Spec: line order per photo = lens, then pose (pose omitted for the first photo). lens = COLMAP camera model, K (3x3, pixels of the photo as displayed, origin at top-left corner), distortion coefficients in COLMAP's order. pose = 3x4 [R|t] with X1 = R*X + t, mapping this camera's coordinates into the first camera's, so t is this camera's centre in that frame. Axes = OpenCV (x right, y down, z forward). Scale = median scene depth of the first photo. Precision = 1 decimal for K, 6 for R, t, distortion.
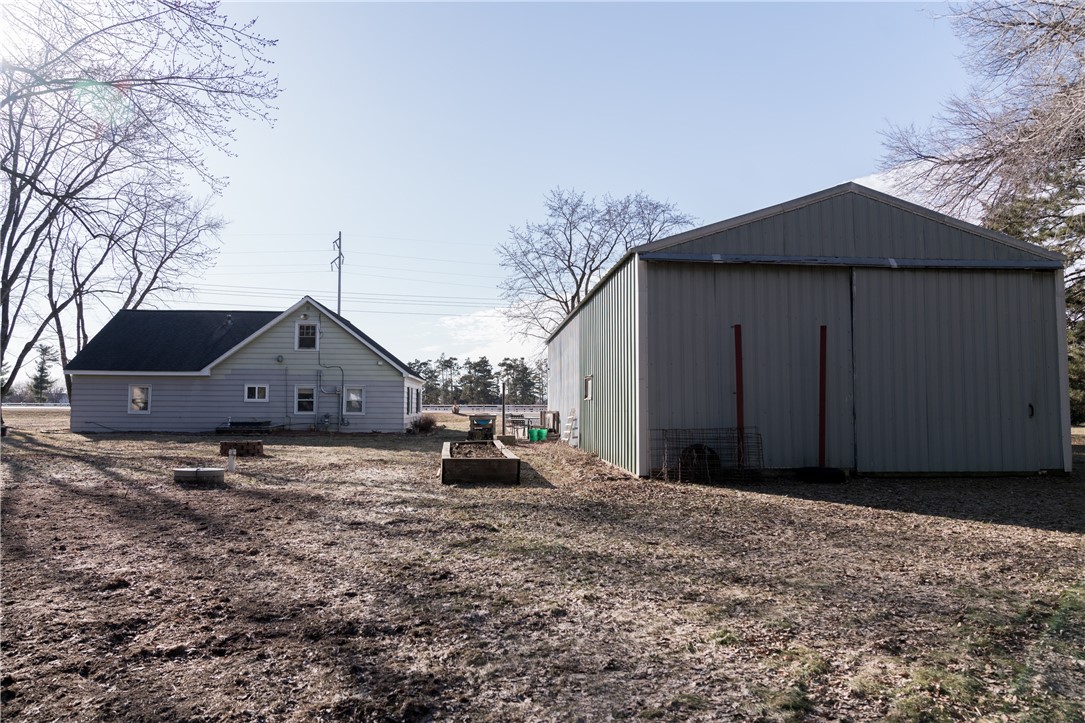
lens RADIAL K [[769.8, 0, 542.5], [0, 769.8, 361.5], [0, 0, 1]] dist [-0.088254, -0.000175]
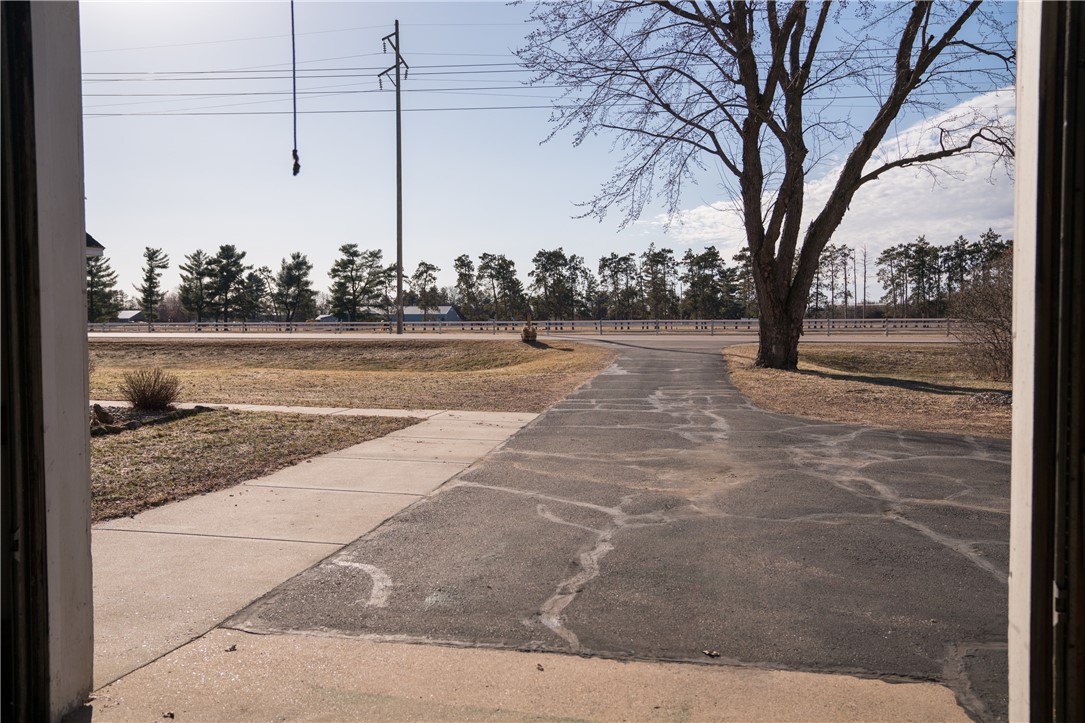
lens RADIAL K [[953.1, 0, 542.5], [0, 953.1, 361.5], [0, 0, 1]] dist [-0.057340, -0.000436]
pose [[0.958068, 0.008044, -0.286429, 0.020738], [0.021564, 0.994747, 0.100065, 0.007283], [0.285729, -0.102046, 0.952862, 0.154126]]
